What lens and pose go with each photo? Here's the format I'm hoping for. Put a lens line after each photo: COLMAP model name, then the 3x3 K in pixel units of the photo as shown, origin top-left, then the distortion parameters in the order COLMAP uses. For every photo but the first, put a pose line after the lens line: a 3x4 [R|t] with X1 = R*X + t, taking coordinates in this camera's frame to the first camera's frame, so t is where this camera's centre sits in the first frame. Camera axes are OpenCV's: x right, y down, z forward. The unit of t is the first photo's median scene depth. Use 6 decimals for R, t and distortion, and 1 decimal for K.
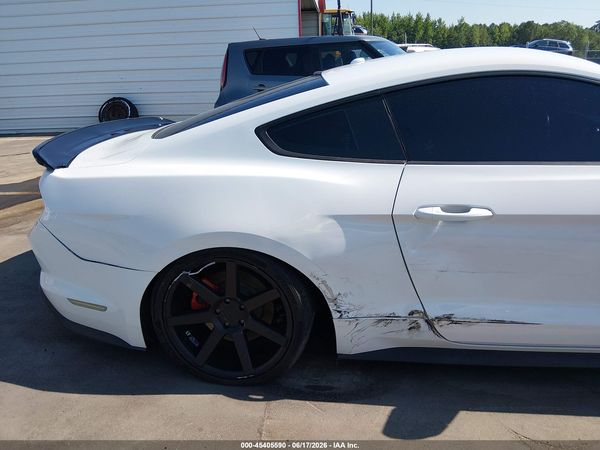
lens RADIAL K [[457.5, 0, 299.8], [0, 457.5, 215.9], [0, 0, 1]] dist [0.086279, -0.141141]
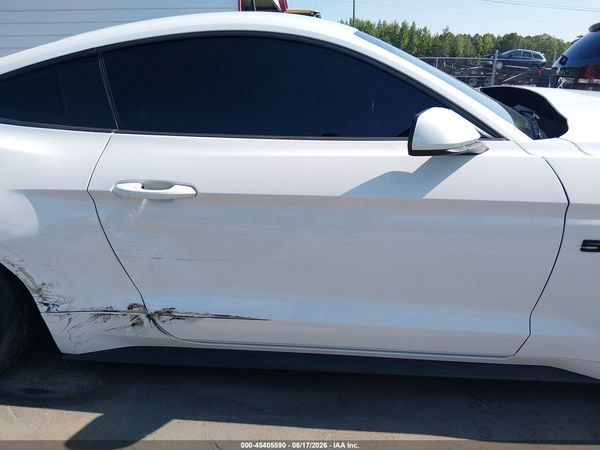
lens RADIAL K [[457.5, 0, 299.8], [0, 457.5, 215.9], [0, 0, 1]] dist [0.086279, -0.141141]
pose [[0.999016, 0.024056, 0.037249, 0.528690], [-0.023811, 0.999692, -0.006999, 0.038347], [-0.037406, 0.006106, 0.999281, 0.116628]]
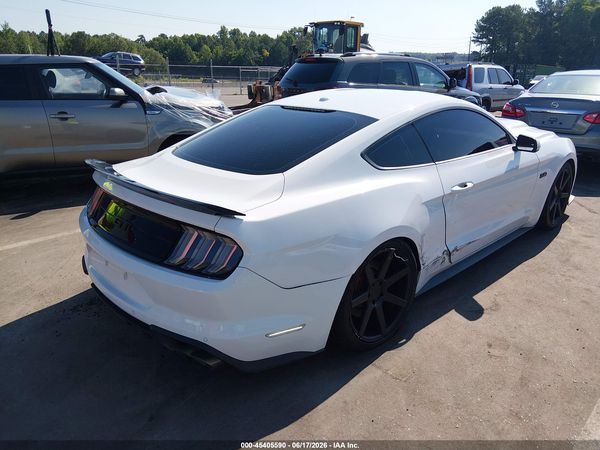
lens RADIAL K [[456.6, 0, 300.0], [0, 456.6, 225.0], [0, 0, 1]] dist [-0.000907, -0.003150]
pose [[0.660138, -0.227401, 0.715895, -1.263010], [0.225245, 0.969142, 0.100142, -0.169040], [-0.716577, 0.095144, 0.690989, 0.226730]]
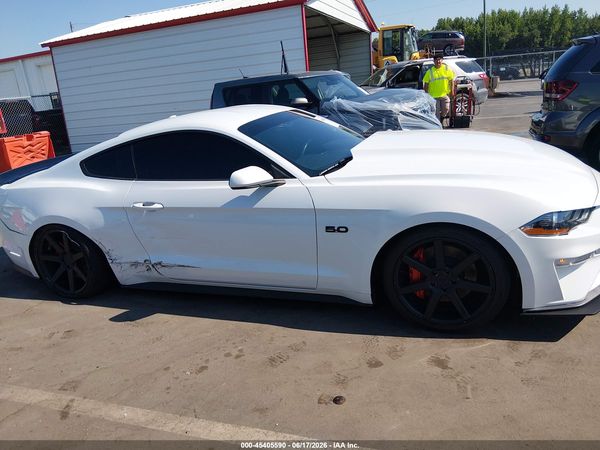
lens RADIAL K [[459.7, 0, 319.4], [0, 459.7, 213.8], [0, 0, 1]] dist [0.004827, 0.008233]
pose [[0.975573, 0.007847, -0.219536, 1.334700], [-0.011408, 0.999823, -0.014957, 0.042067], [0.219380, 0.017096, 0.975490, -0.649269]]
